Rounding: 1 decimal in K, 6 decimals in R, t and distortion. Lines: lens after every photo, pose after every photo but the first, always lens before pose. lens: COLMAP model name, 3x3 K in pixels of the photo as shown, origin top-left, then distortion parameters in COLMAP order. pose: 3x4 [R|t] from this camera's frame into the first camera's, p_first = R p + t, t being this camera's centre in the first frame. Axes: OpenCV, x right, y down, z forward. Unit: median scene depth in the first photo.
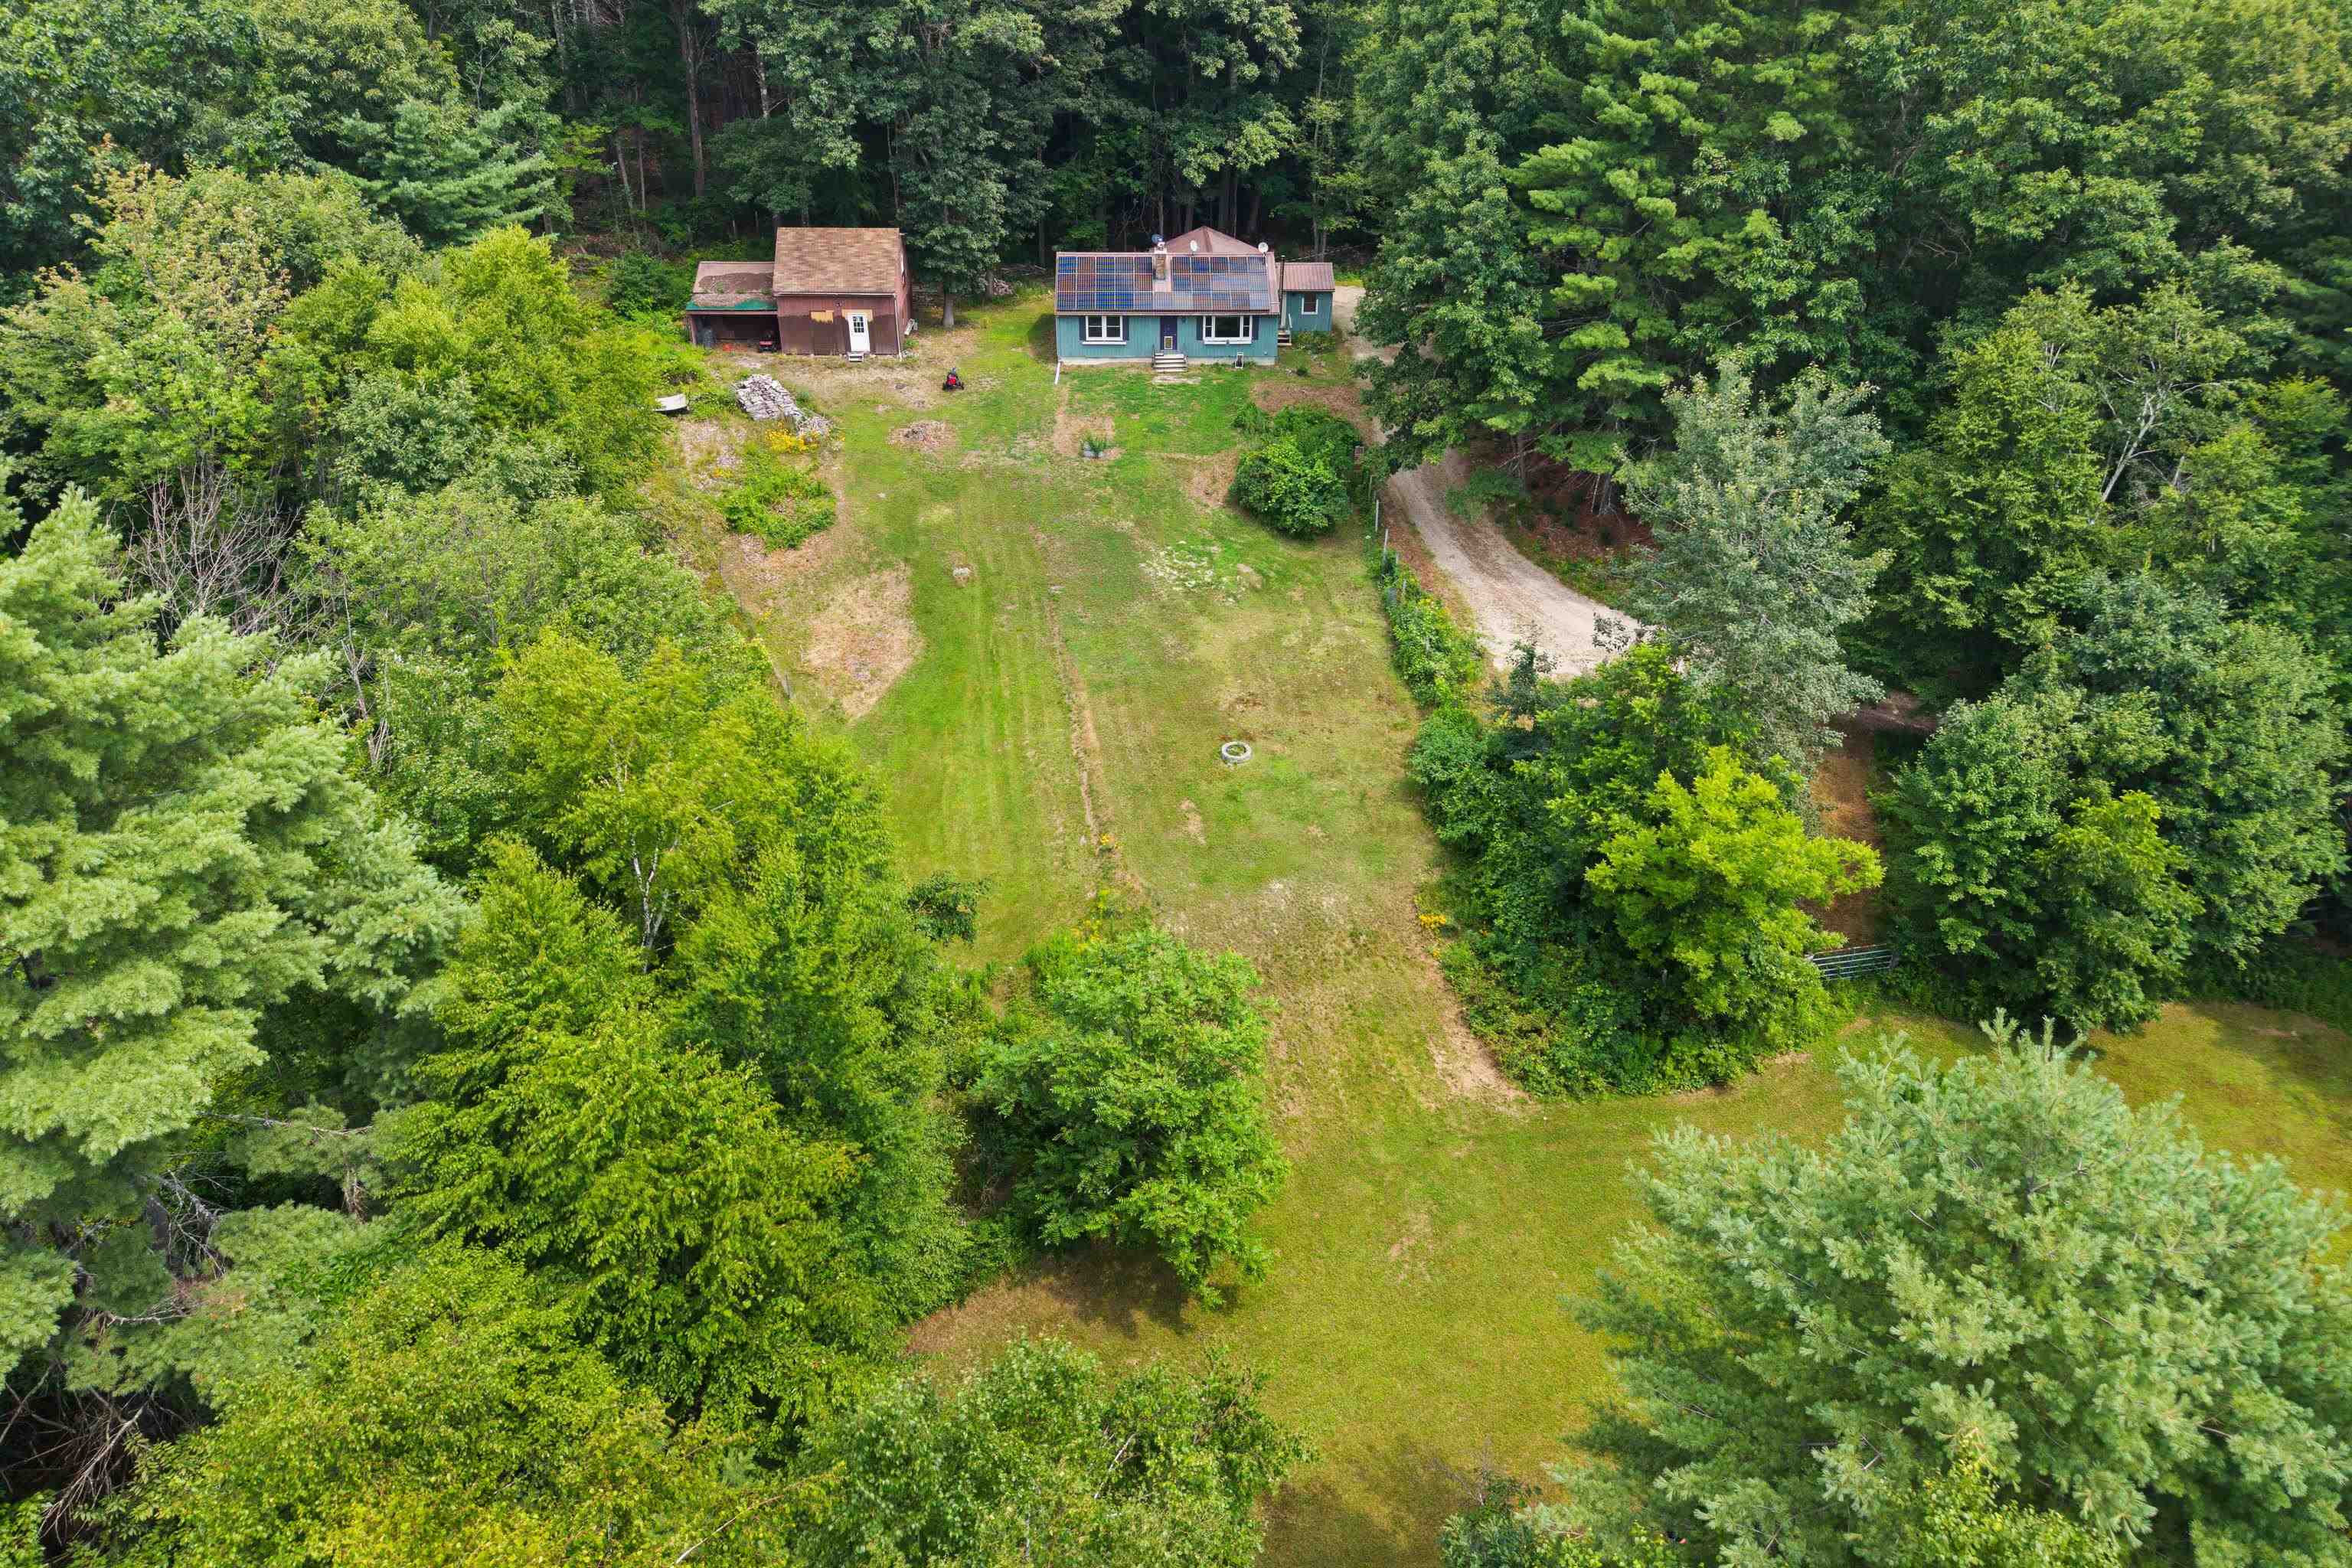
lens RADIAL K [[1626.3, 0, 1185.7], [0, 1626.3, 708.4], [0, 0, 1]] dist [0.041537, -0.002888]
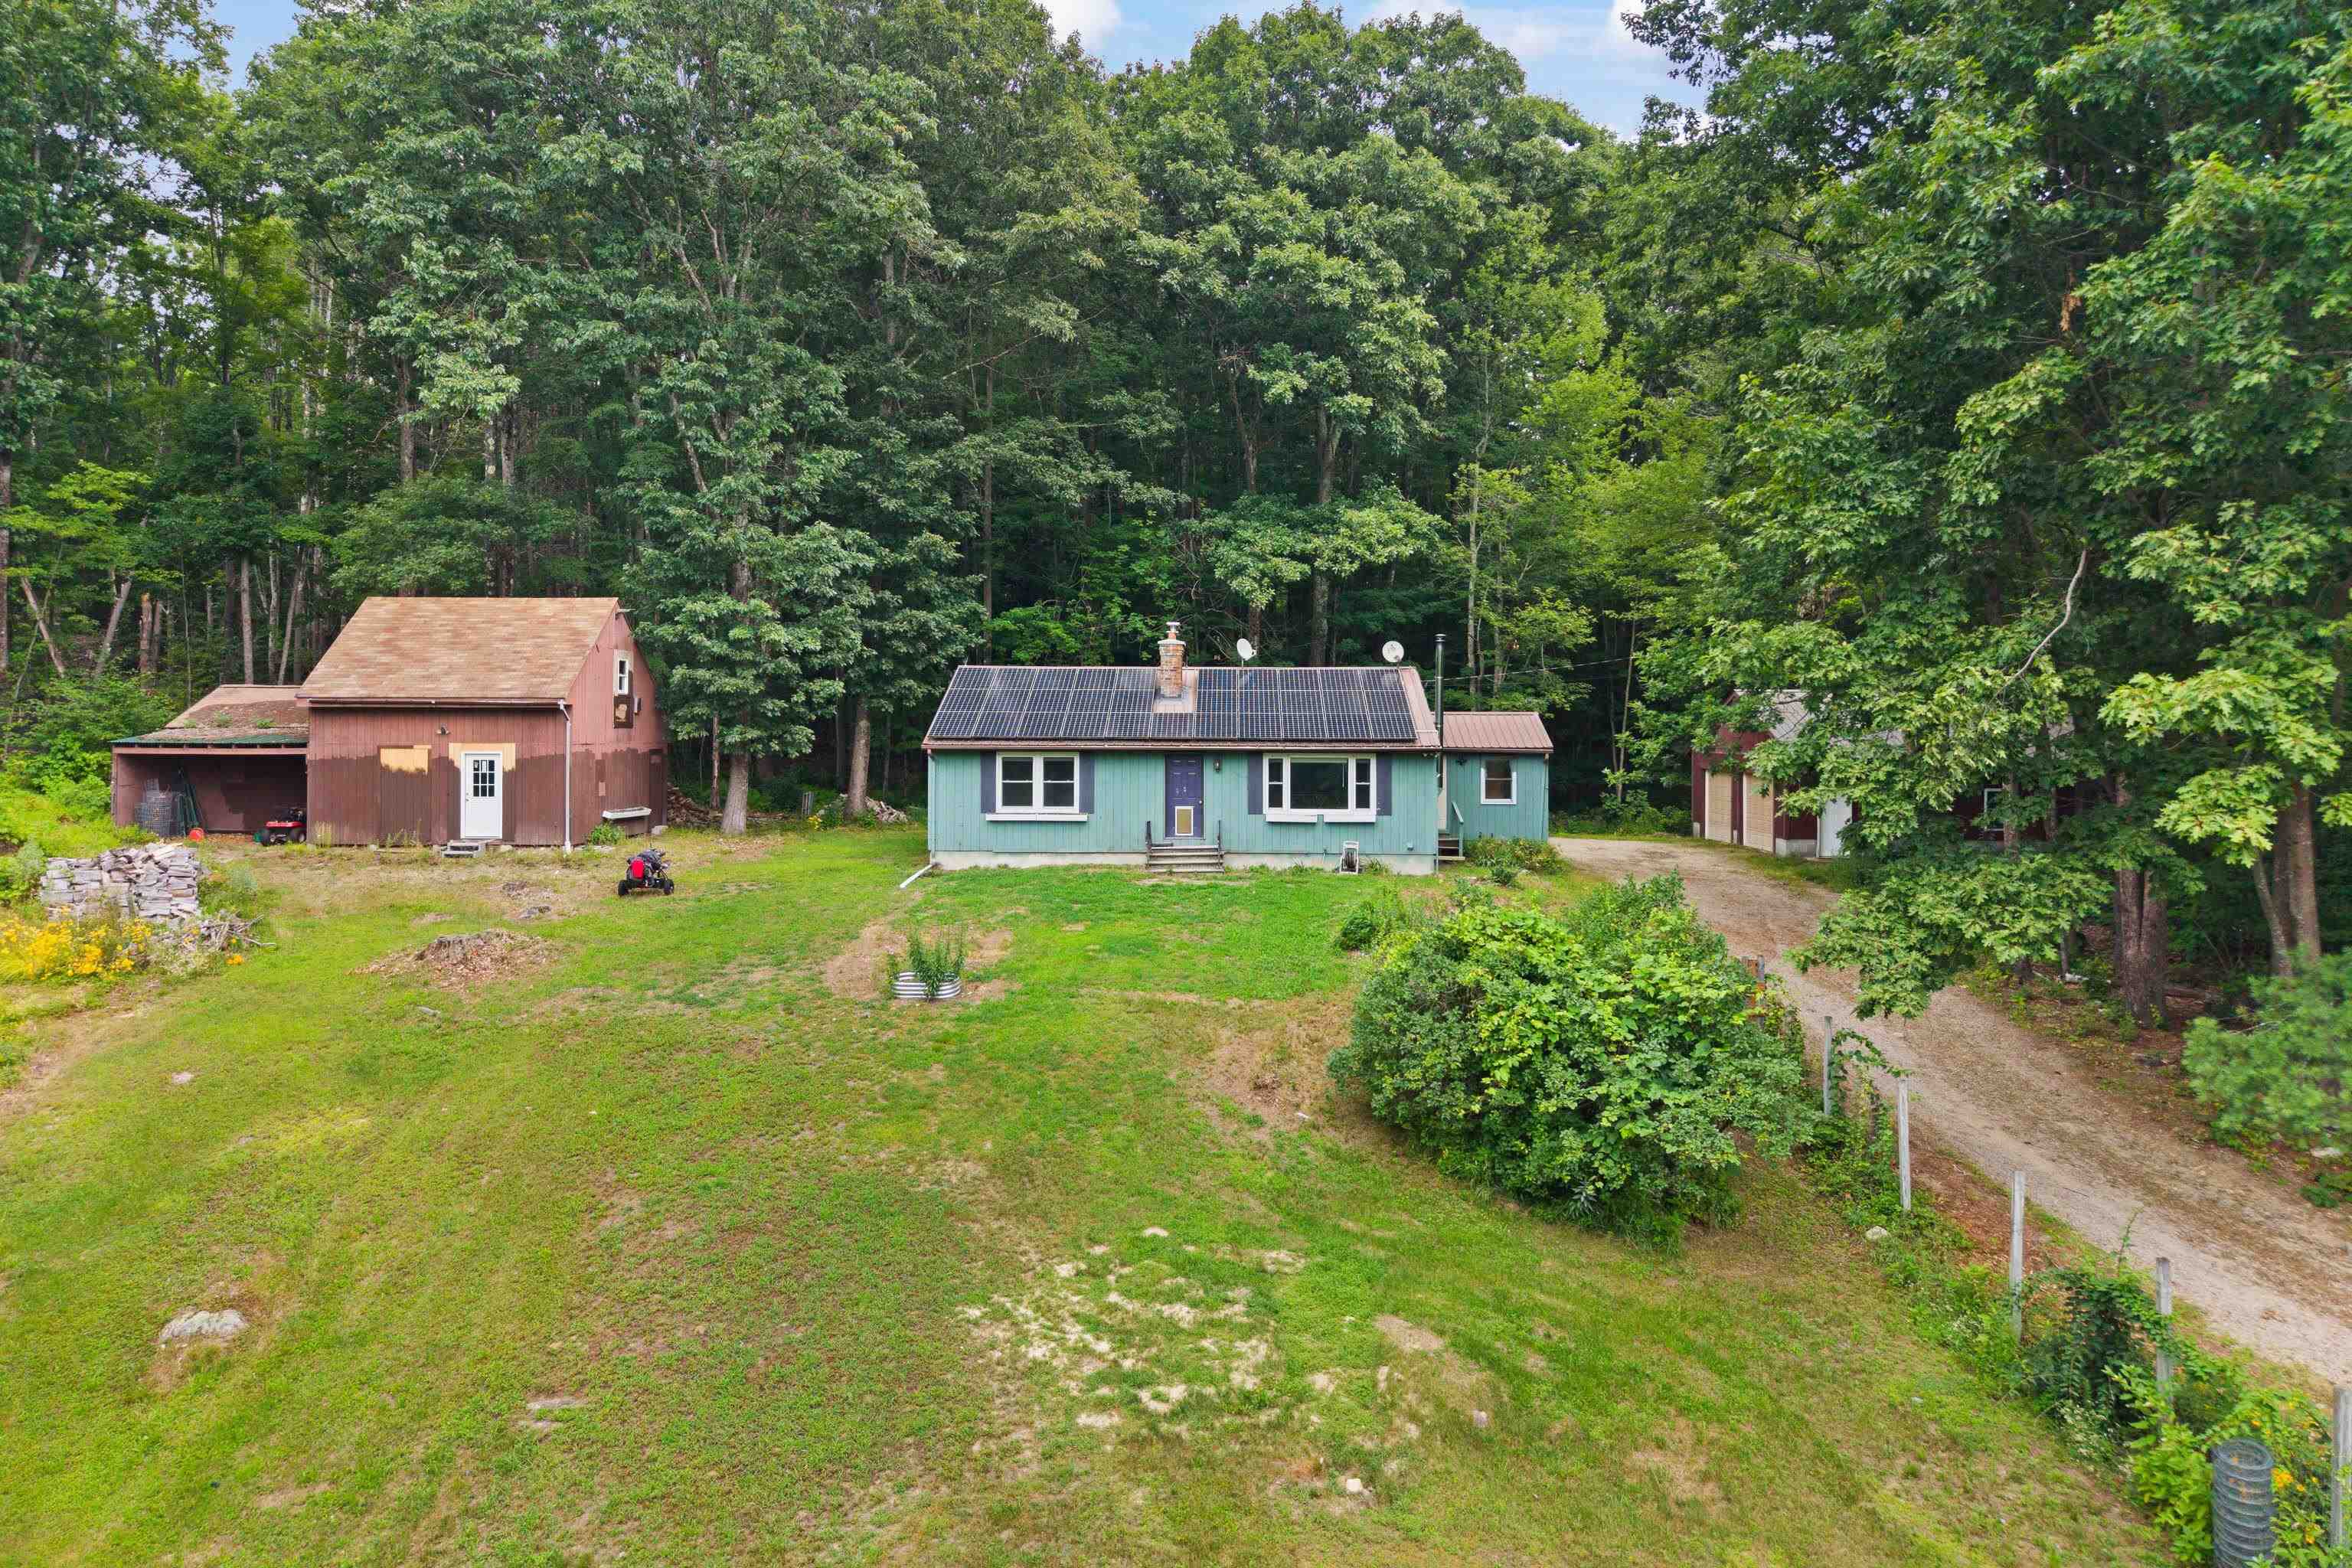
lens RADIAL K [[1626.3, 0, 1185.7], [0, 1626.3, 708.4], [0, 0, 1]] dist [0.041537, -0.002888]
pose [[0.998328, -0.005898, -0.057503, 0.015193], [-0.022485, 0.876813, -0.480305, -0.042482], [0.053252, 0.480795, 0.875214, 0.614853]]
